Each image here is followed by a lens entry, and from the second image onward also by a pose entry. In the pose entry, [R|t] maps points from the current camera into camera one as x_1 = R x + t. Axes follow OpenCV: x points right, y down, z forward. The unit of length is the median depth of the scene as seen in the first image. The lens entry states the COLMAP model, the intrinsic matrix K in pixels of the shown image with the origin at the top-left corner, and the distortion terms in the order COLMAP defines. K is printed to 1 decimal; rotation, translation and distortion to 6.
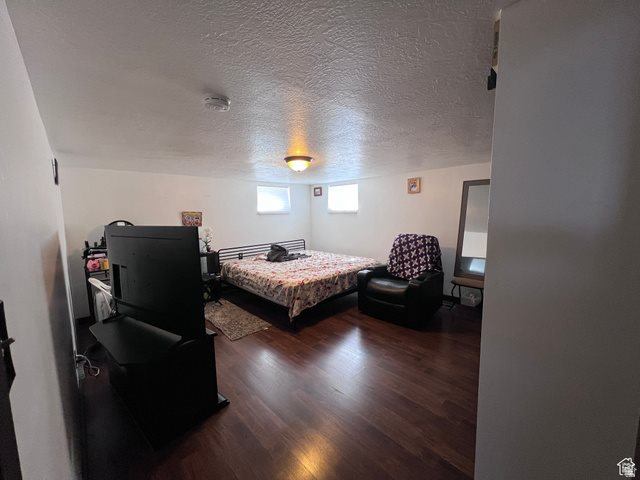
lens RADIAL K [[255.5, 0, 320.0], [0, 255.5, 240.0], [0, 0, 1]] dist [0.000745, 0.000079]
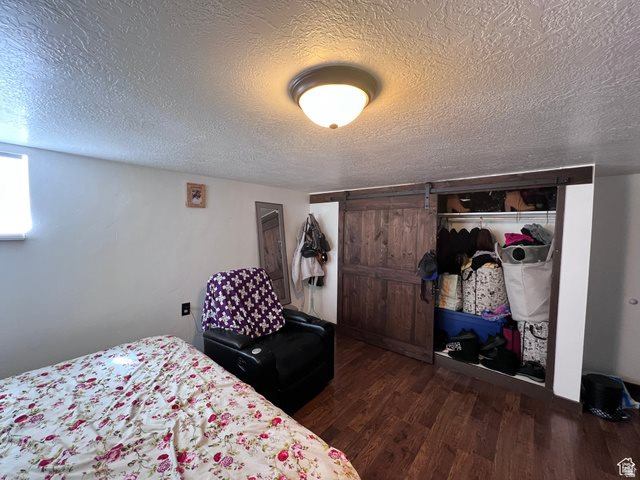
lens RADIAL K [[255.5, 0, 320.0], [0, 255.5, 240.0], [0, 0, 1]] dist [0.000745, 0.000079]
pose [[-0.103461, -0.015722, 0.994509, -0.329391], [0.111494, 0.993390, 0.027303, -0.095800], [-0.988365, 0.113706, -0.101024, 0.860994]]
